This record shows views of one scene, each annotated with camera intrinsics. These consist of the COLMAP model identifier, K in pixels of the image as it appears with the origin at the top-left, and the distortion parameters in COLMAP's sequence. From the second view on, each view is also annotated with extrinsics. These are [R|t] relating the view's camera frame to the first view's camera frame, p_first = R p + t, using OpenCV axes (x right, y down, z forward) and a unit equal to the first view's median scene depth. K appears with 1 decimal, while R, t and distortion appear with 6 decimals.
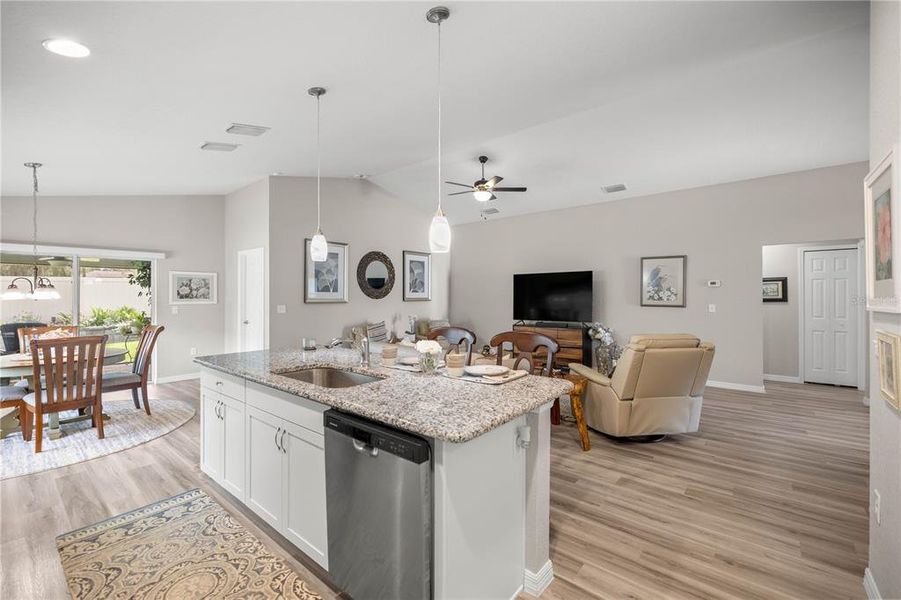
lens RADIAL K [[379.2, 0, 456.3], [0, 379.2, 293.5], [0, 0, 1]] dist [0.001031, 0.000729]
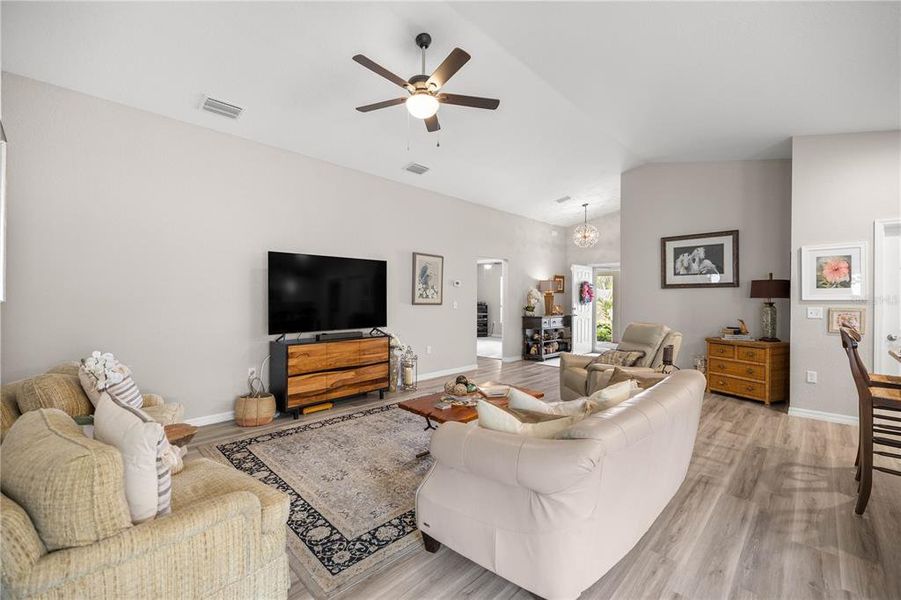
lens RADIAL K [[379.2, 0, 447.3], [0, 379.2, 295.5], [0, 0, 1]] dist [0.001031, 0.000729]
pose [[0.084019, 0.006894, 0.996440, -0.434655], [-0.012141, 0.999909, -0.005895, 0.015682], [-0.996390, -0.011603, 0.084095, 0.853430]]
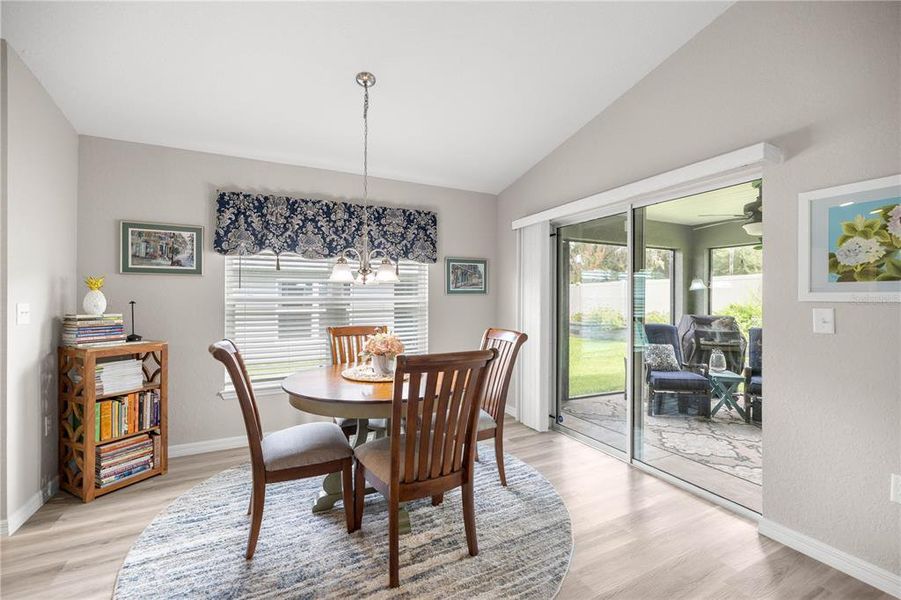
lens RADIAL K [[379.2, 0, 454.0], [0, 379.2, 296.9], [0, 0, 1]] dist [0.001031, 0.000729]
pose [[-0.411633, 0.004891, -0.911337, -0.342465], [0.004343, 0.999985, 0.003405, 0.022822], [0.911339, -0.002556, -0.411648, 0.847221]]
